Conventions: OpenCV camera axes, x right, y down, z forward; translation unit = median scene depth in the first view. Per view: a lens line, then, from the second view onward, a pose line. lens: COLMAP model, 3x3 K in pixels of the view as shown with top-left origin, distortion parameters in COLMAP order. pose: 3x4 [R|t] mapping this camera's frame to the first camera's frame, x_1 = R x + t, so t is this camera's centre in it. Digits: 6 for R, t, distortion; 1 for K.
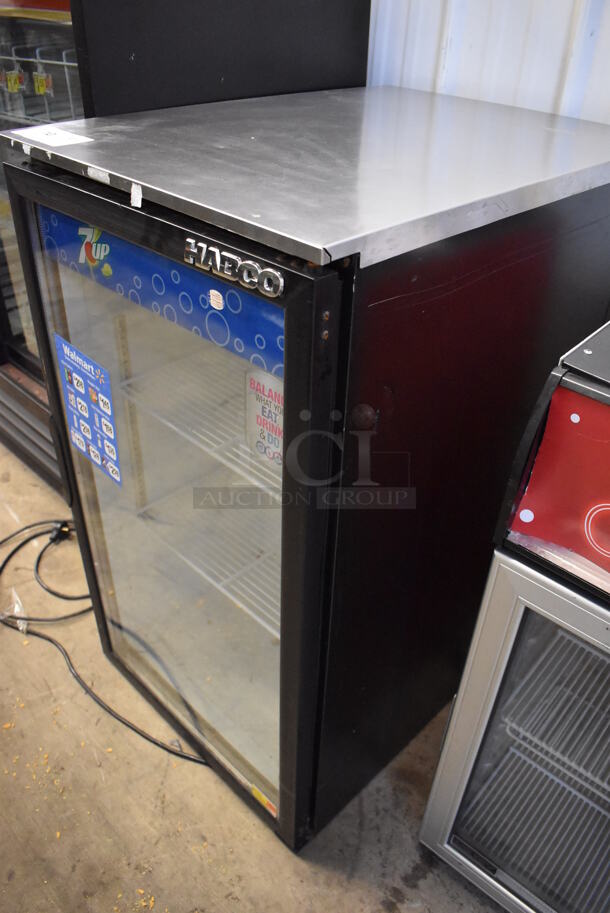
lens RADIAL K [[704.7, 0, 306.9], [0, 704.7, 452.9], [0, 0, 1]] dist [-0.082447, 0.005948]
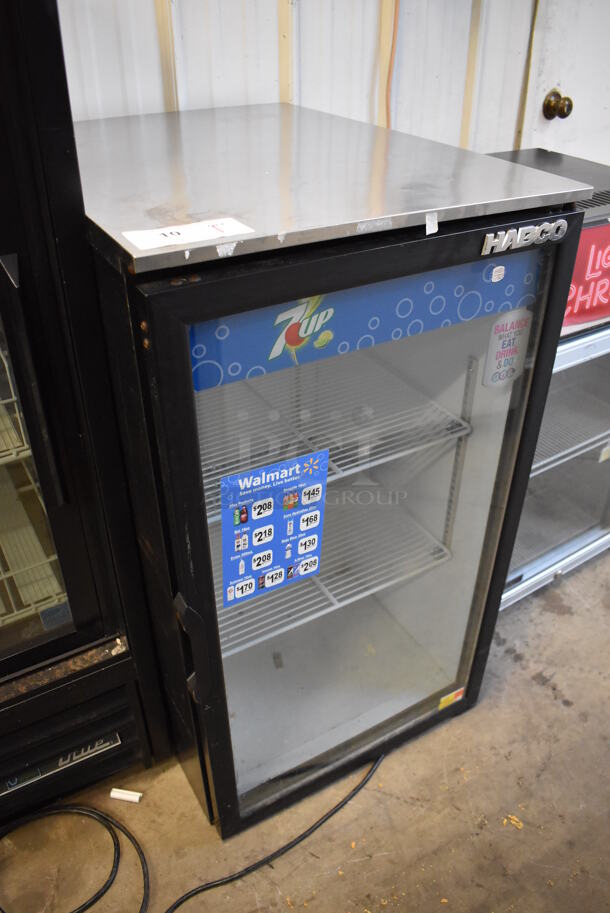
lens RADIAL K [[704.7, 0, 302.2], [0, 704.7, 456.0], [0, 0, 1]] dist [-0.082447, 0.005948]
pose [[0.268481, -0.571192, 0.775666, -1.079262], [0.564420, 0.745806, 0.353841, -0.483257], [-0.780607, 0.342802, 0.522627, 0.589811]]
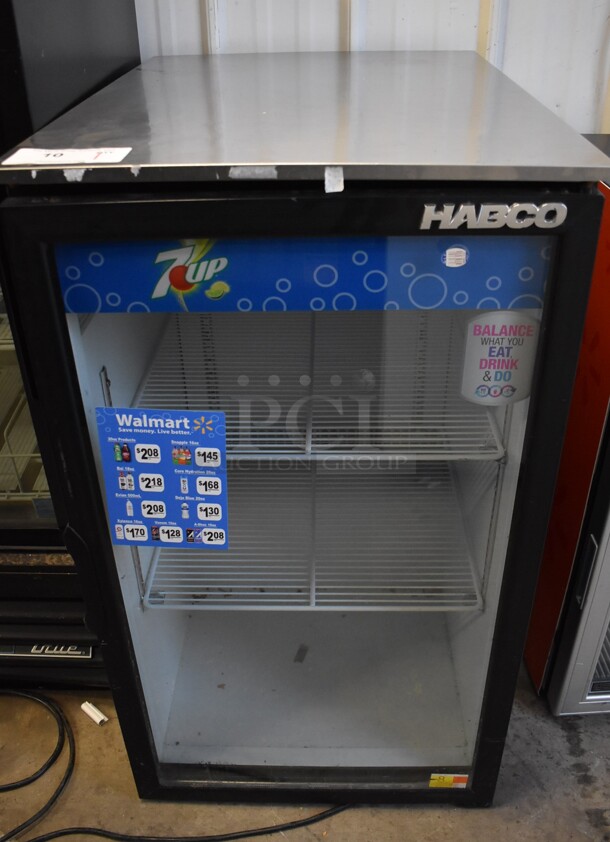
lens RADIAL K [[772.7, 0, 301.0], [0, 772.7, 382.2], [0, 0, 1]] dist [-0.085285, 0.000000]
pose [[0.731759, -0.385786, 0.561870, -0.764735], [0.430877, 0.900596, 0.057199, -0.171407], [-0.528085, 0.200241, 0.825245, 0.209300]]
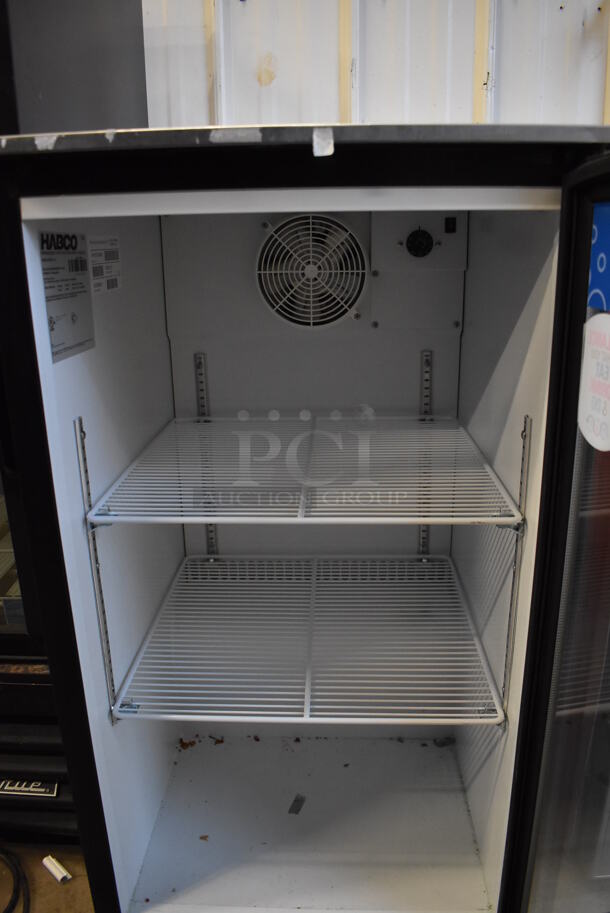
lens RADIAL K [[704.7, 0, 304.5], [0, 704.7, 453.7], [0, 0, 1]] dist [-0.082447, 0.005948]
pose [[0.743008, -0.241900, 0.624038, -0.709230], [0.422202, 0.892876, -0.156581, 0.066642], [-0.519312, 0.379810, 0.765545, 0.425049]]
